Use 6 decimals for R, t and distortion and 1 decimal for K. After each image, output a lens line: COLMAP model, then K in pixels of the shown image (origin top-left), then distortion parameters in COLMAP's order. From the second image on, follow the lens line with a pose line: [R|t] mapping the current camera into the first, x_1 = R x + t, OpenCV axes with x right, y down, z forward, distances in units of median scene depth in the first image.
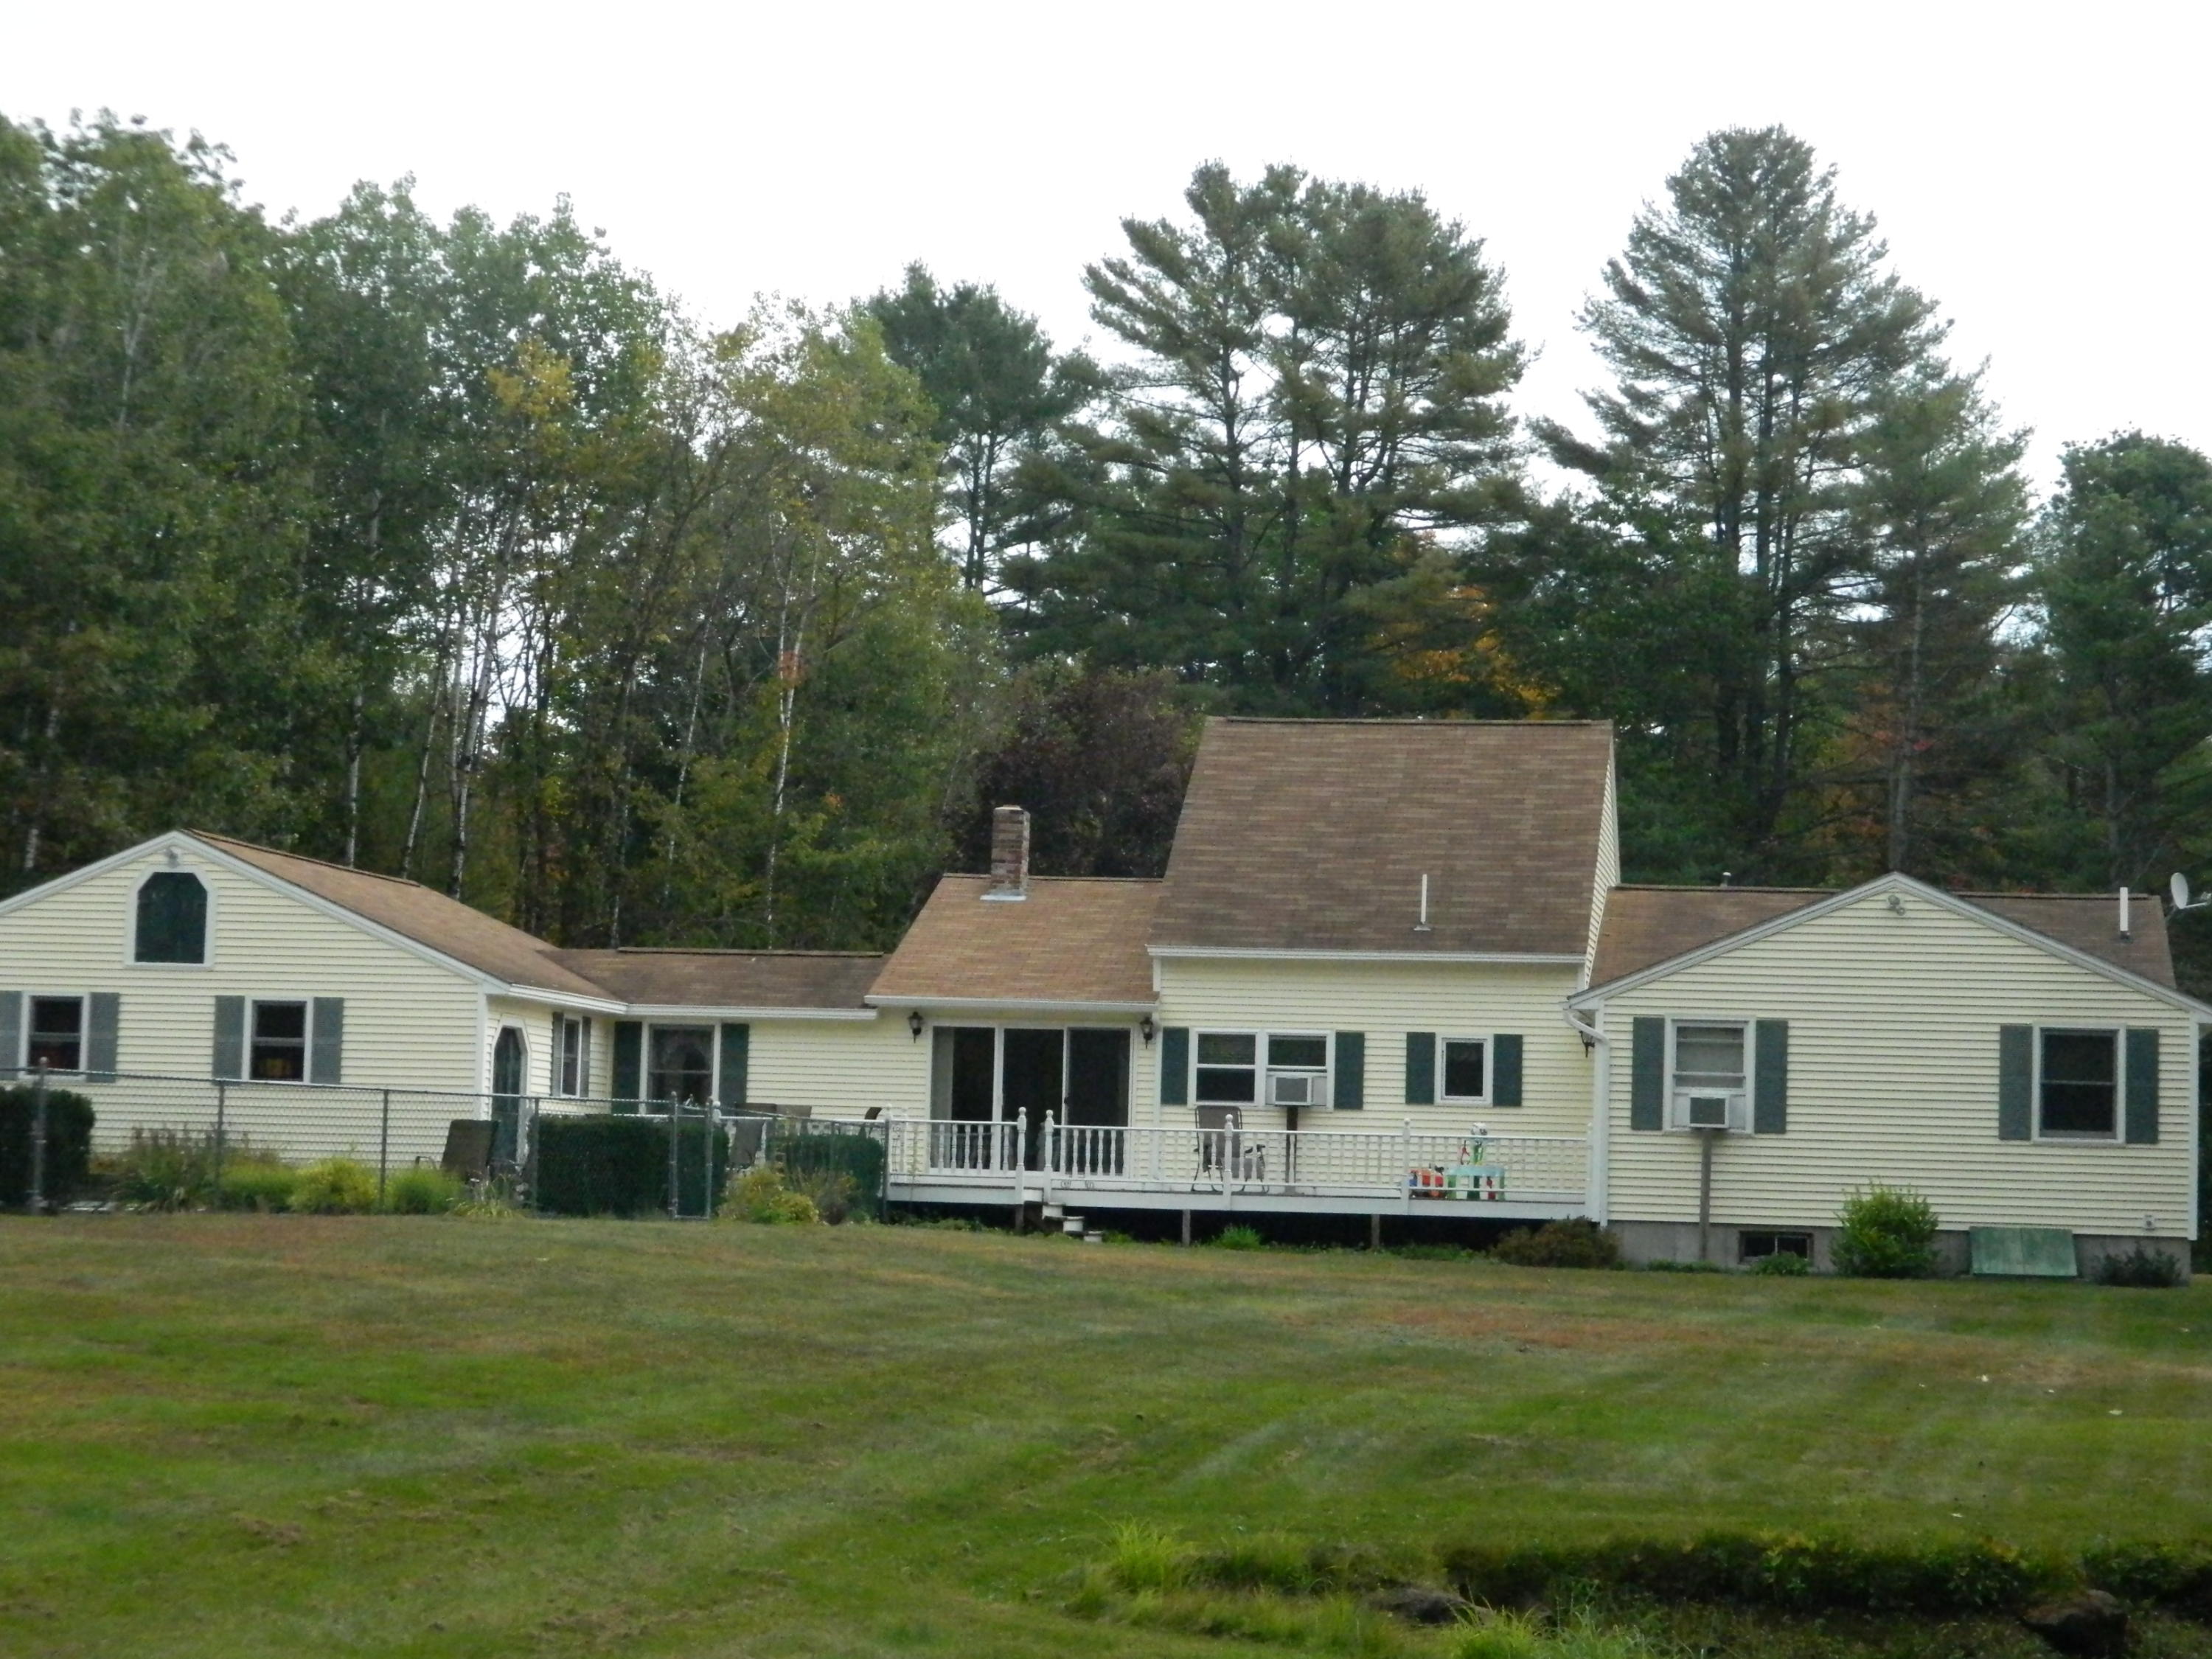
lens RADIAL K [[4480.1, 0, 1106.1], [0, 4480.1, 823.4], [0, 0, 1]] dist [0.012705, 0.000000]
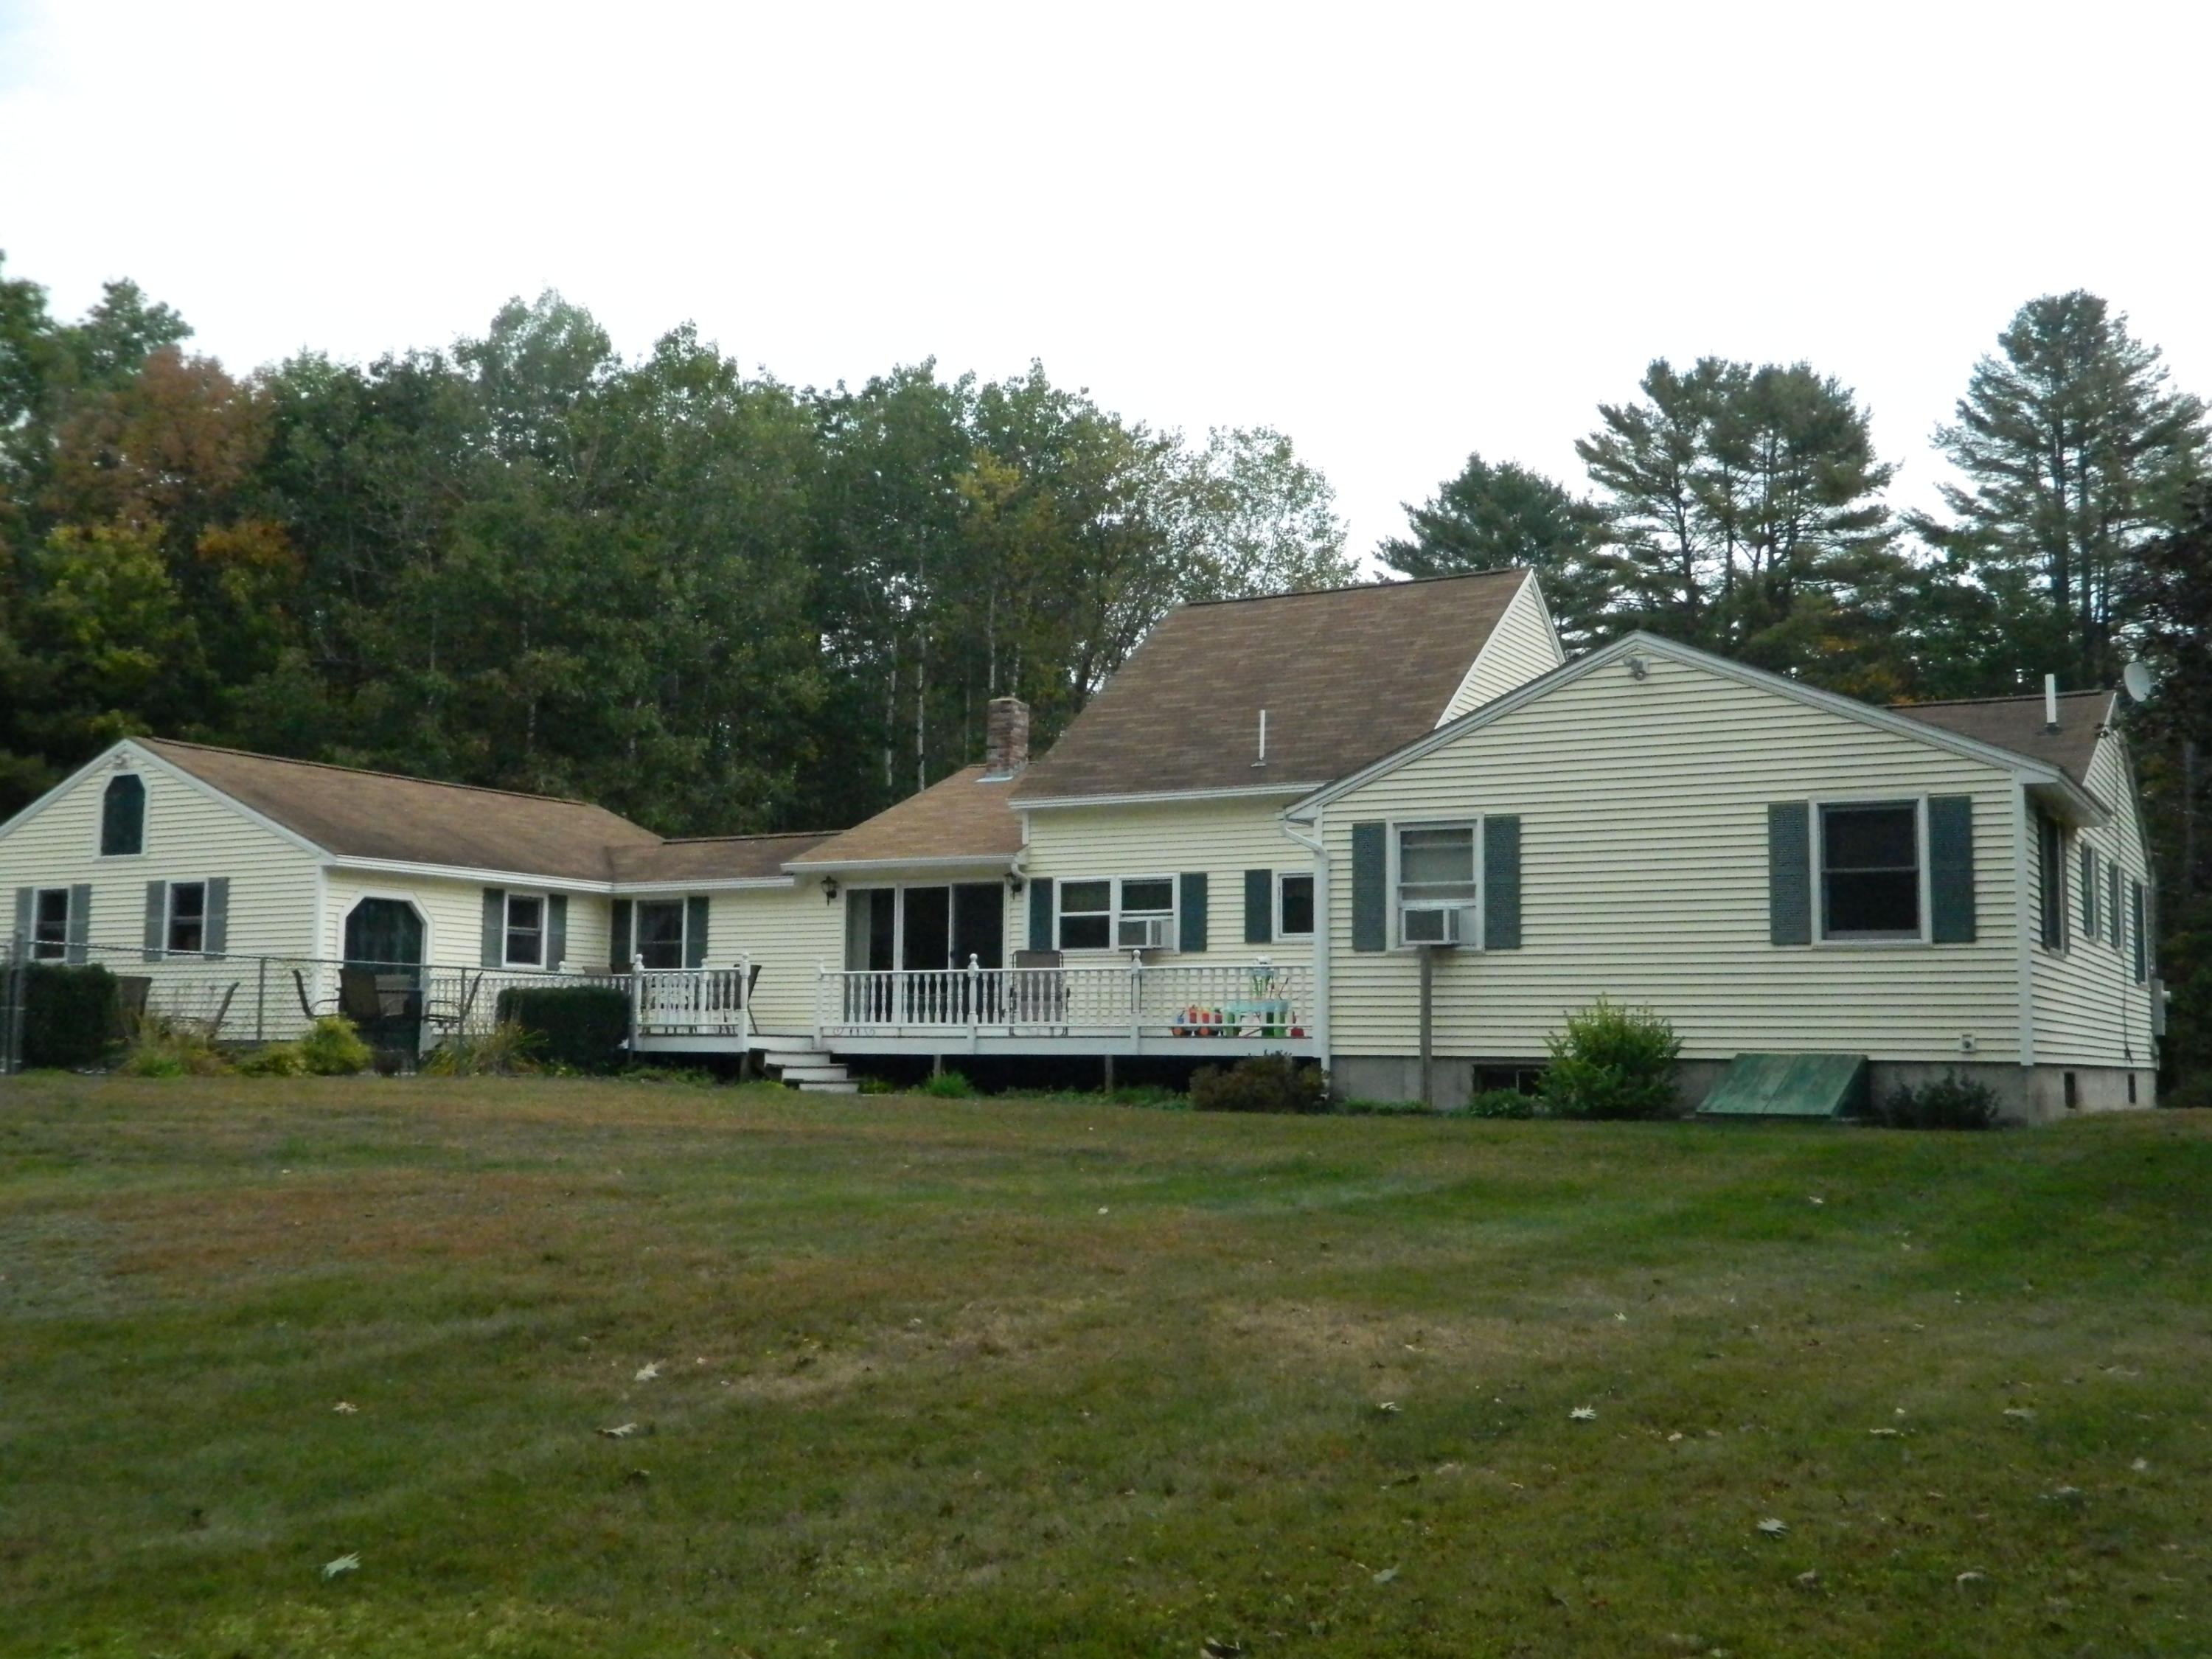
lens RADIAL K [[2212.5, 0, 1103.7], [0, 2212.5, 850.9], [0, 0, 1]] dist [0.004318, 0.000000]
pose [[0.938162, -0.052180, -0.342242, 0.204251], [0.046987, 0.998620, -0.023452, 0.052321], [0.342993, 0.005921, 0.939319, 0.533844]]
